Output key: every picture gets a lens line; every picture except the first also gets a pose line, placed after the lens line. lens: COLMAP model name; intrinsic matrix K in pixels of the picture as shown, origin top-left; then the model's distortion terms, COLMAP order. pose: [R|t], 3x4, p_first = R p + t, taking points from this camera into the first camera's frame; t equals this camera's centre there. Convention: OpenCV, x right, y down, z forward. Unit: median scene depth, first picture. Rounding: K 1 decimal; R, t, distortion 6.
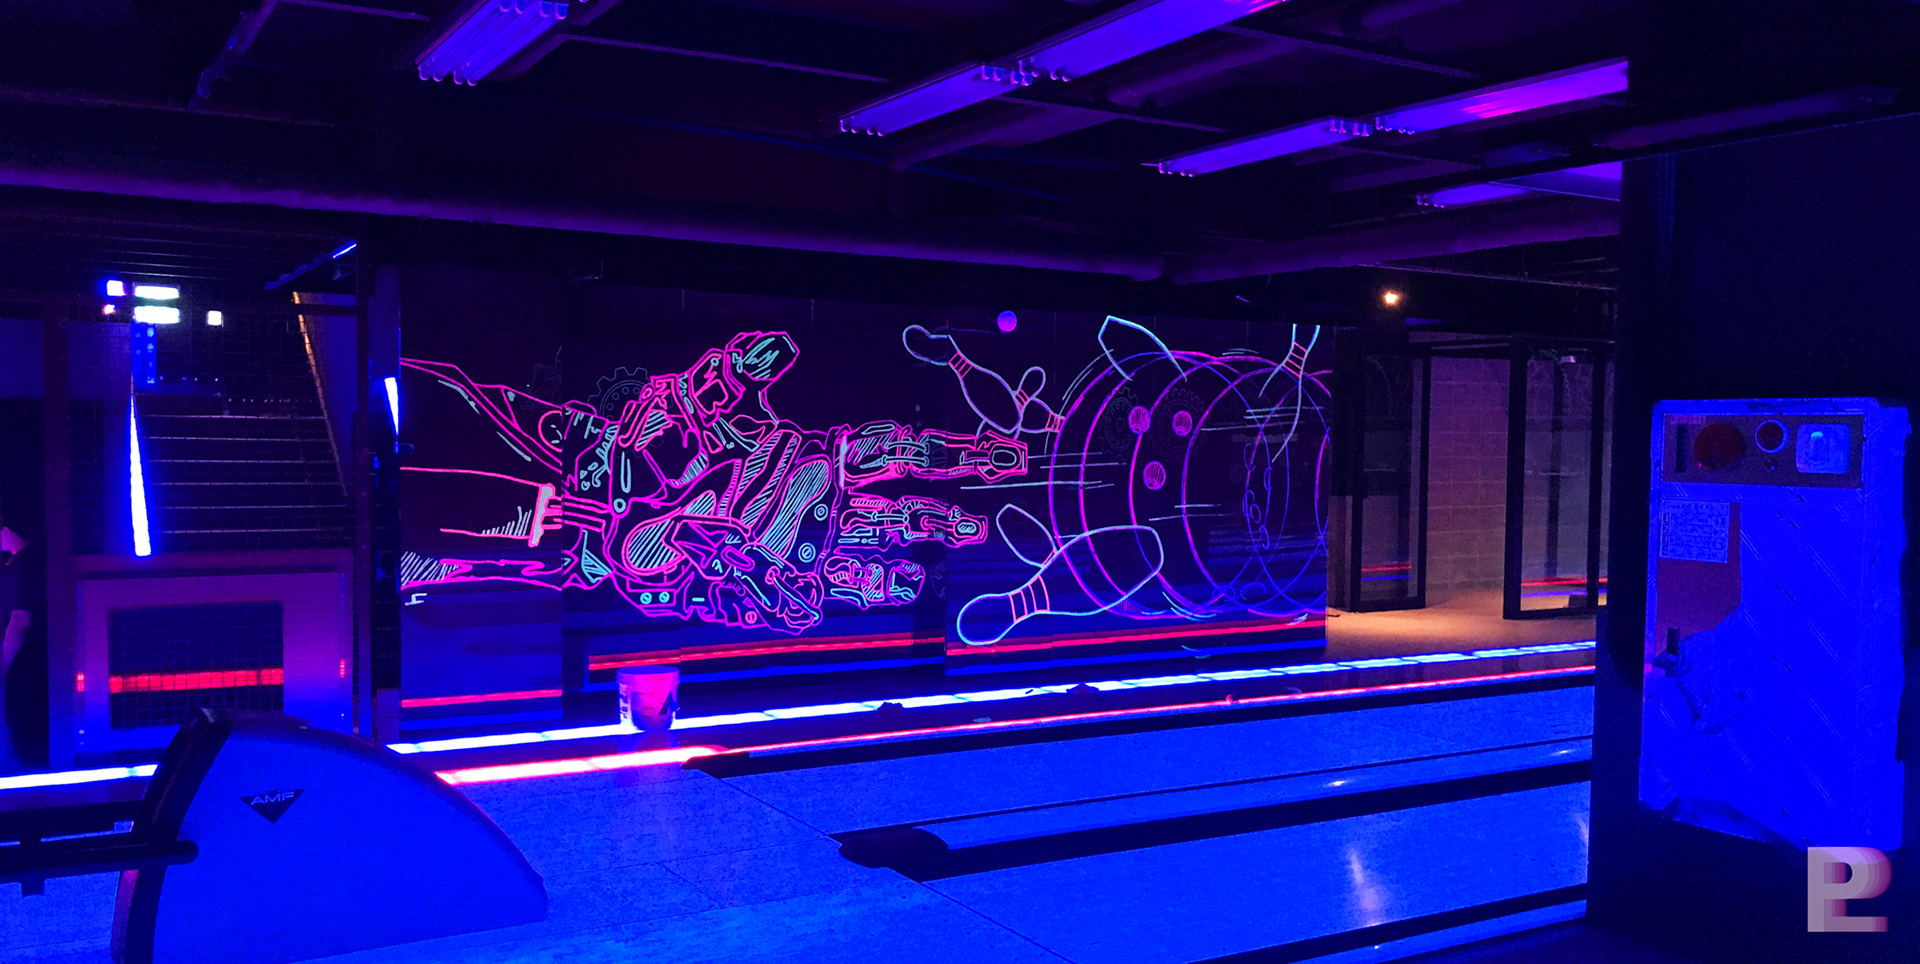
lens RADIAL K [[1555.5, 0, 907.8], [0, 1555.5, 538.4], [0, 0, 1]] dist [0.106059, 0.002513]
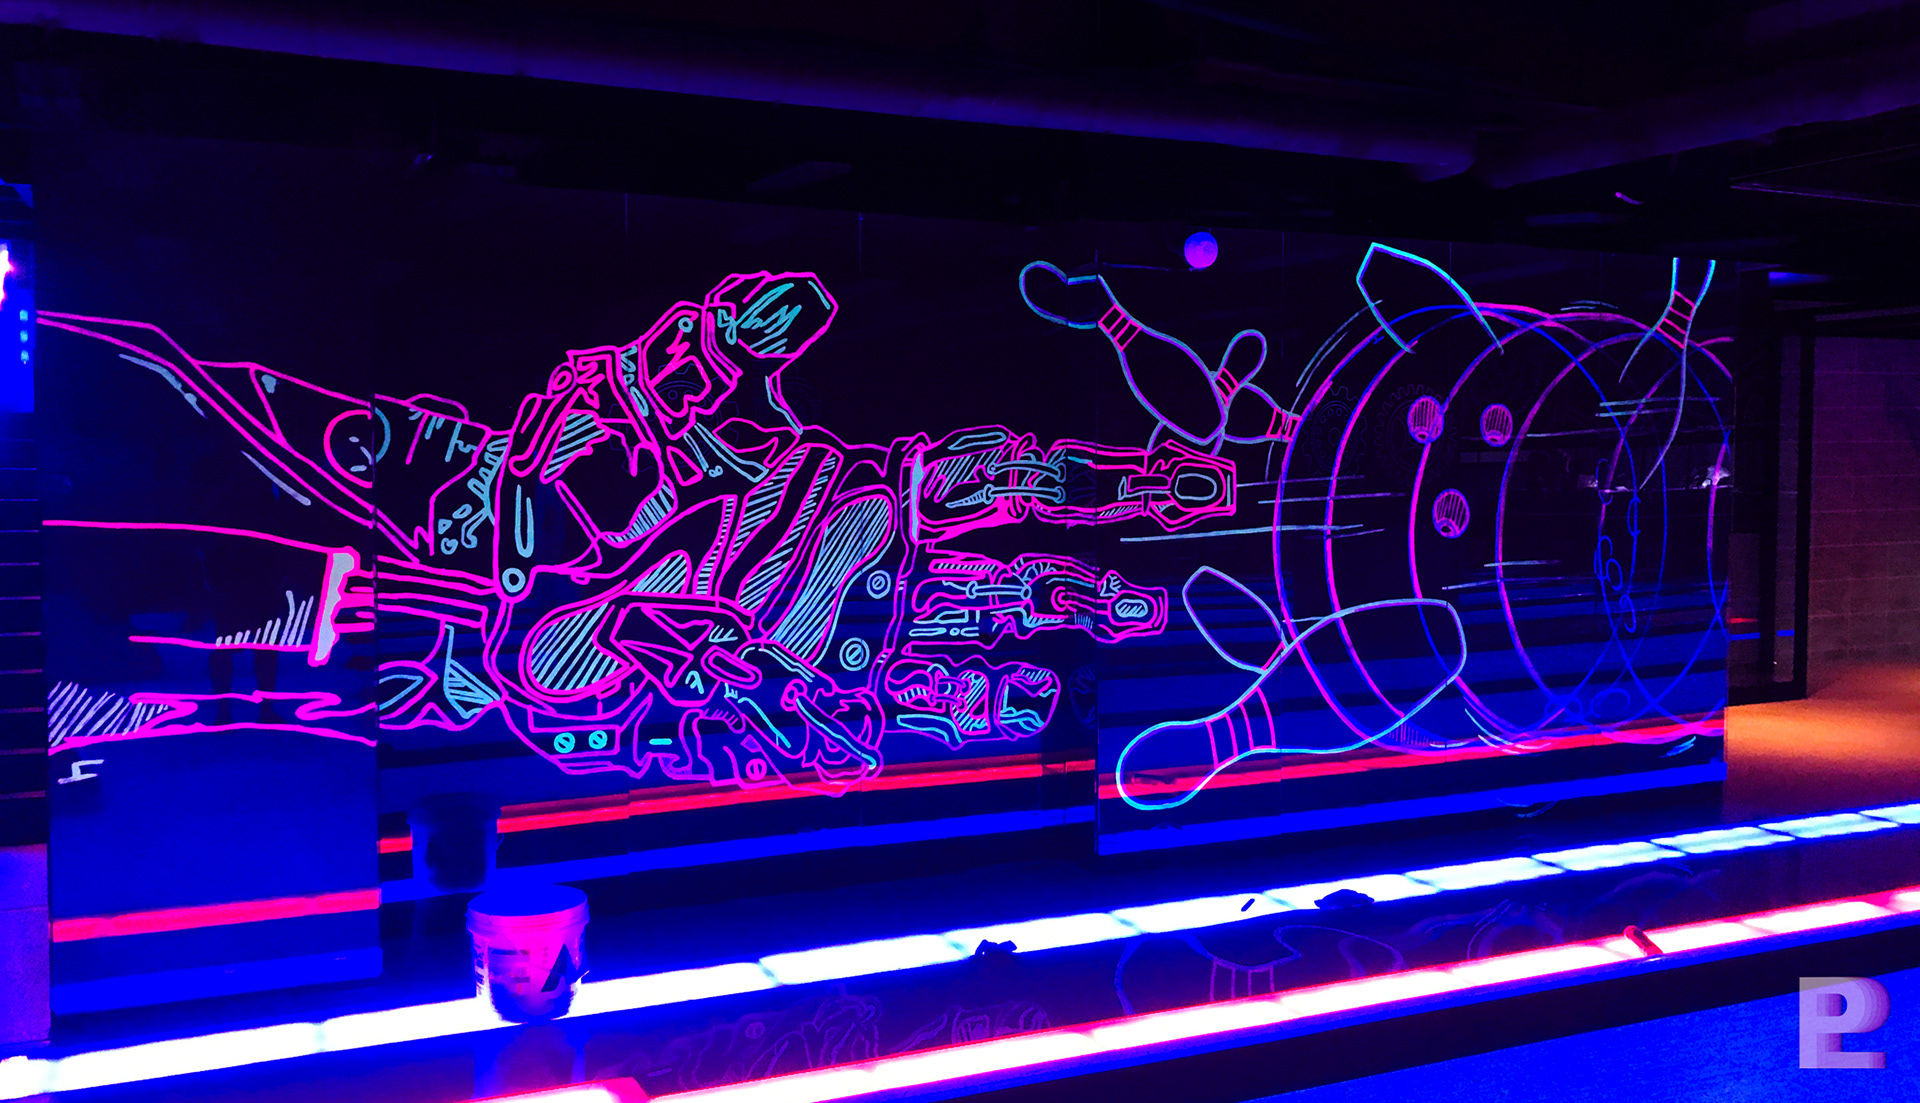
lens RADIAL K [[1544.8, 0, 899.0], [0, 1544.8, 547.3], [0, 0, 1]] dist [0.064269, -0.131115]
pose [[0.994937, -0.006786, -0.100274, 0.009546], [0.005717, 0.999924, -0.010947, -0.024356], [0.100341, 0.010319, 0.994900, 0.427557]]
